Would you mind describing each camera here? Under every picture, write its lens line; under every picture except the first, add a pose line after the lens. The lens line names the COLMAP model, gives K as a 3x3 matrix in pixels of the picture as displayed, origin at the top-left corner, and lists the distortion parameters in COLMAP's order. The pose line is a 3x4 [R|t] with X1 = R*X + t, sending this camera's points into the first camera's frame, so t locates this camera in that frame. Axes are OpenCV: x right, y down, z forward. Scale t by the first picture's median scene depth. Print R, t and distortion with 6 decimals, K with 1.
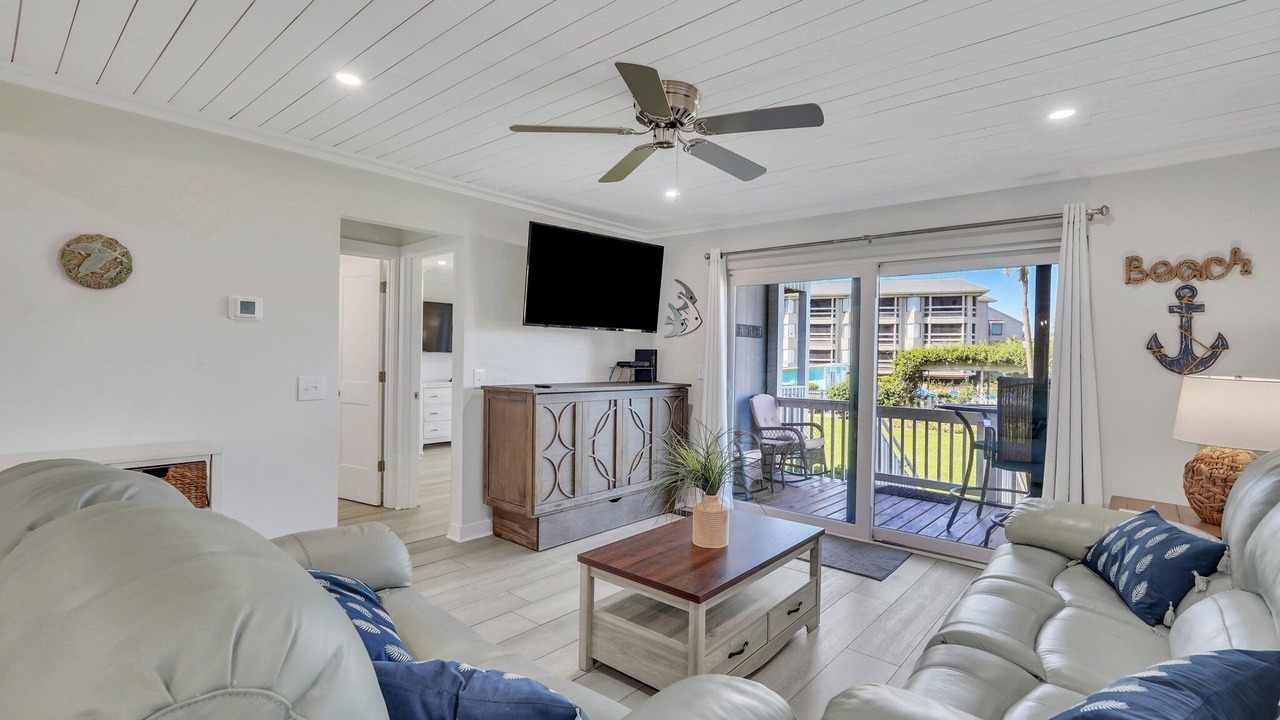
lens RADIAL K [[573.9, 0, 640.0], [0, 573.9, 360.0], [0, 0, 1]] dist [-0.001946, 0.000092]
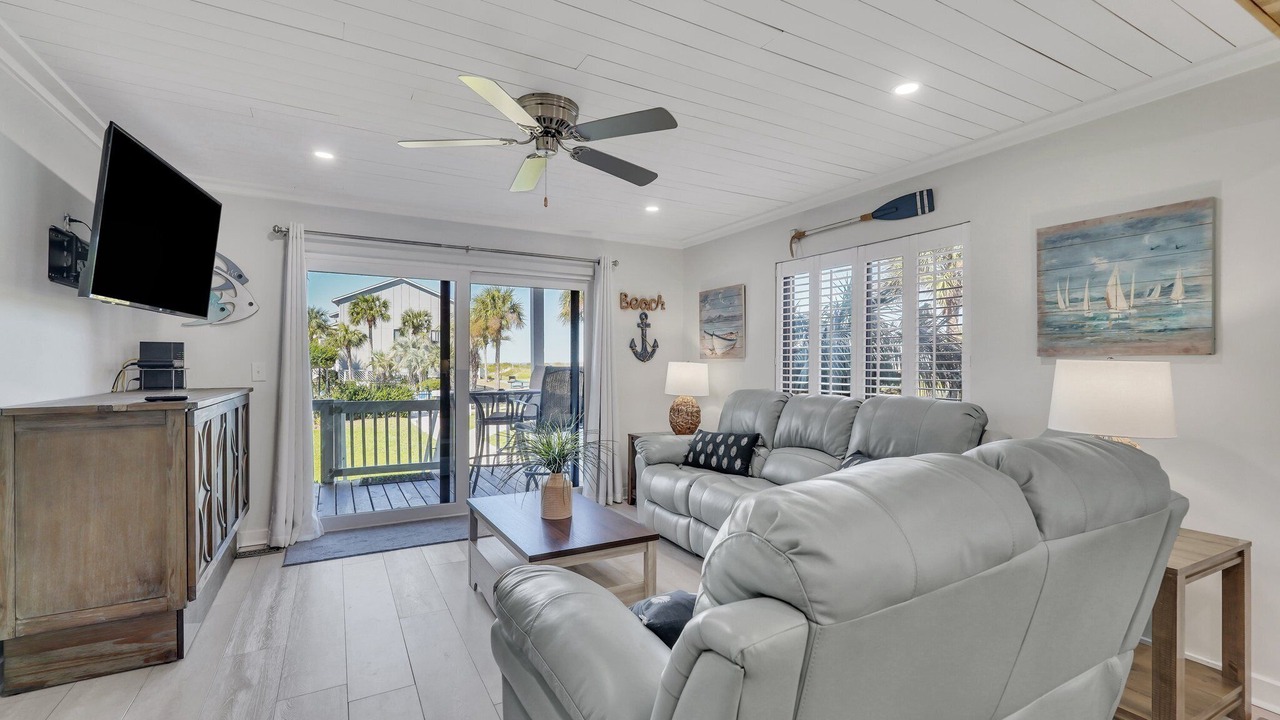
lens RADIAL K [[563.6, 0, 640.0], [0, 563.6, 360.0], [0, 0, 1]] dist [-0.012707, 0.000434]
pose [[0.344898, -0.013010, 0.938550, -0.555426], [0.008732, 0.999905, 0.010651, 0.000929], [-0.938600, 0.004522, 0.344979, 0.300059]]
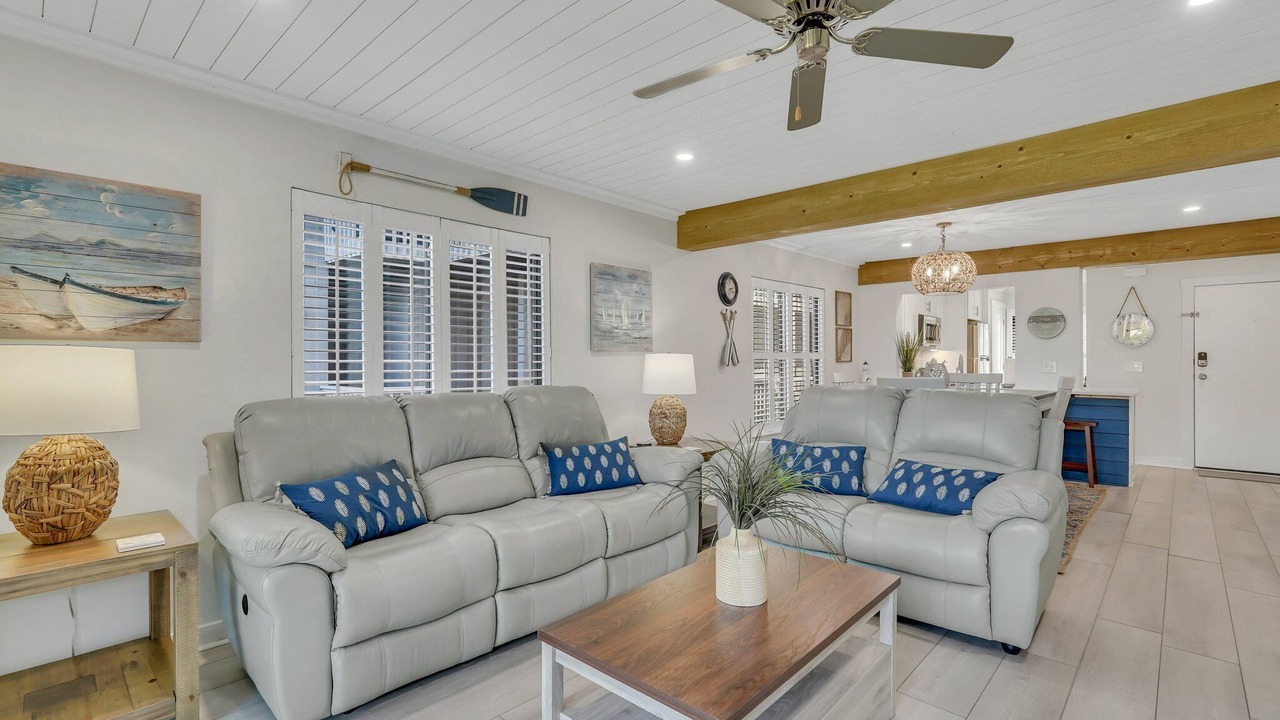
lens RADIAL K [[584.9, 0, 638.1], [0, 584.9, 358.2], [0, 0, 1]] dist [-0.002717, 0.000183]
pose [[-0.998958, -0.023091, 0.039369, 0.149133], [-0.022988, 0.999731, 0.003078, 0.016116], [-0.039430, 0.002170, -0.999220, 1.118820]]
